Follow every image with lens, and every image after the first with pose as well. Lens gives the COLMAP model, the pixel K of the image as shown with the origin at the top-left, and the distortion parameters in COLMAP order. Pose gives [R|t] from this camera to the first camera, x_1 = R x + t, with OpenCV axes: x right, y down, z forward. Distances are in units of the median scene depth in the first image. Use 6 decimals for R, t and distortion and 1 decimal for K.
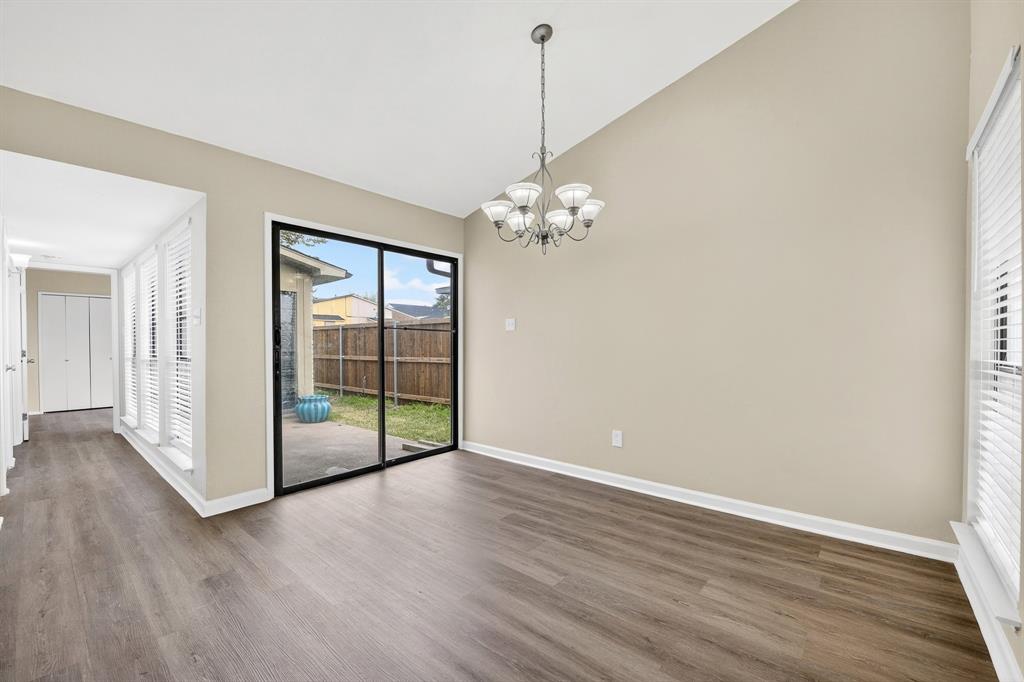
lens RADIAL K [[414.5, 0, 504.5], [0, 414.5, 342.7], [0, 0, 1]] dist [-0.020171, -0.001183]
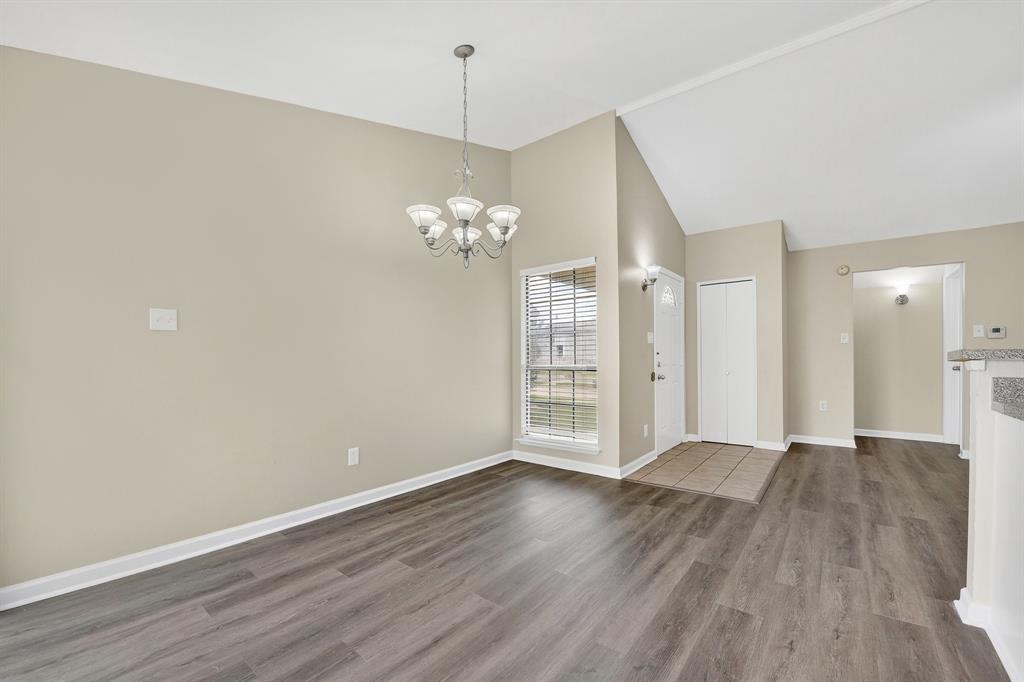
lens RADIAL K [[414.5, 0, 512.8], [0, 414.5, 355.0], [0, 0, 1]] dist [-0.020171, -0.001183]
pose [[-0.040515, 0.009881, 0.999130, -0.594098], [-0.003073, 0.999945, -0.010014, 0.008914], [-0.999174, -0.003476, -0.040483, 0.593720]]
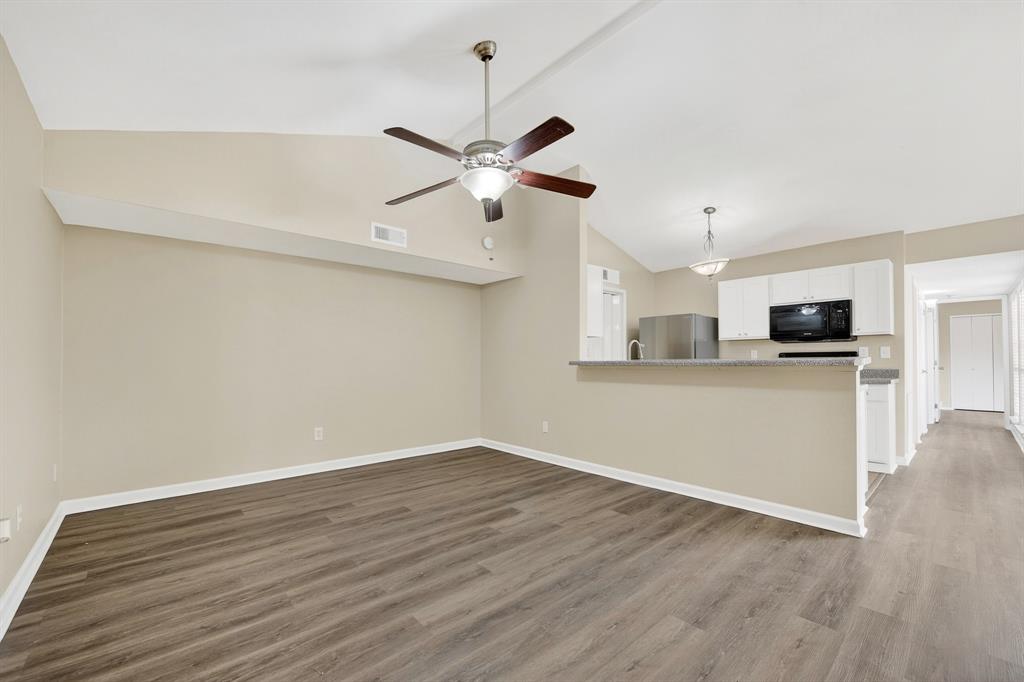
lens RADIAL K [[414.5, 0, 508.4], [0, 414.5, 355.4], [0, 0, 1]] dist [-0.020171, -0.001183]
pose [[-0.135022, -0.004136, -0.990834, 0.603829], [0.008107, 0.999953, -0.005278, -0.006113], [0.990809, -0.008746, -0.134983, -0.435310]]
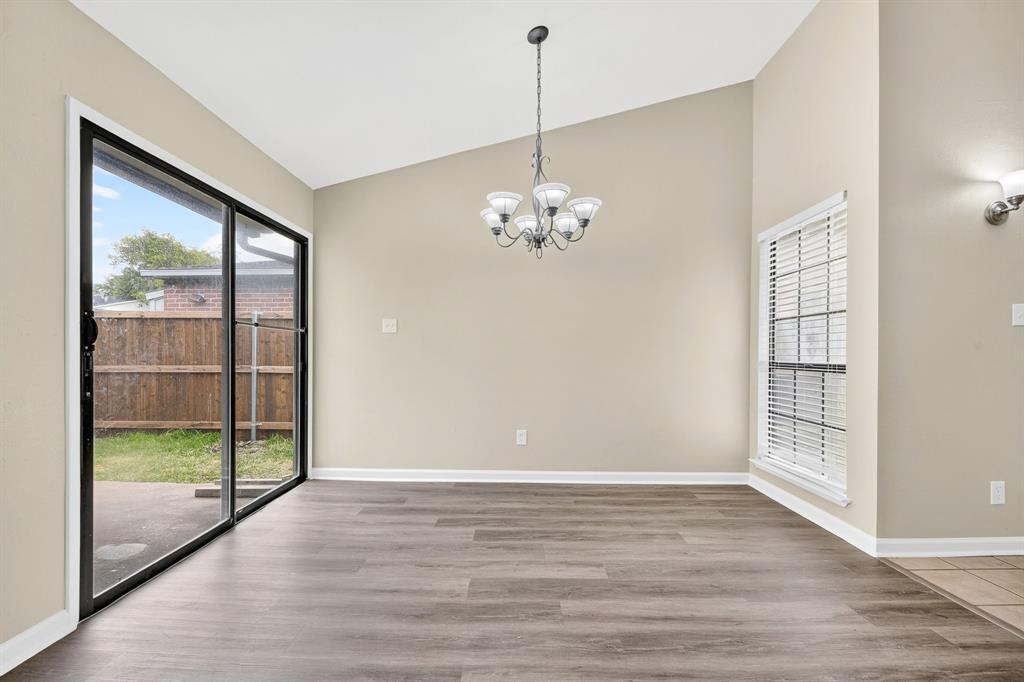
lens RADIAL K [[414.5, 0, 507.8], [0, 414.5, 348.4], [0, 0, 1]] dist [-0.020171, -0.001183]
pose [[0.768414, 0.008787, 0.639892, -0.381254], [-0.009401, 0.999953, -0.002442, 0.005627], [-0.639883, -0.004139, 0.768461, 0.182453]]
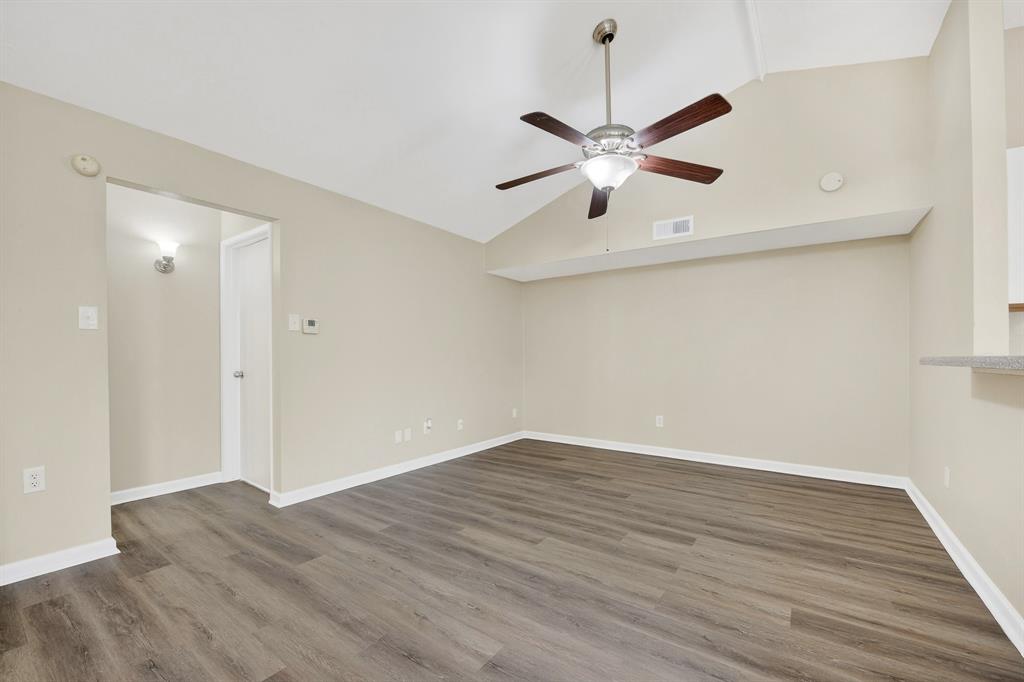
lens RADIAL K [[414.5, 0, 501.6], [0, 414.5, 358.6], [0, 0, 1]] dist [-0.020171, -0.001183]
pose [[-0.996627, 0.008262, -0.081644, 0.140097], [0.008149, 0.999965, 0.001717, 0.001006], [0.081656, 0.001046, -0.996660, 0.098464]]
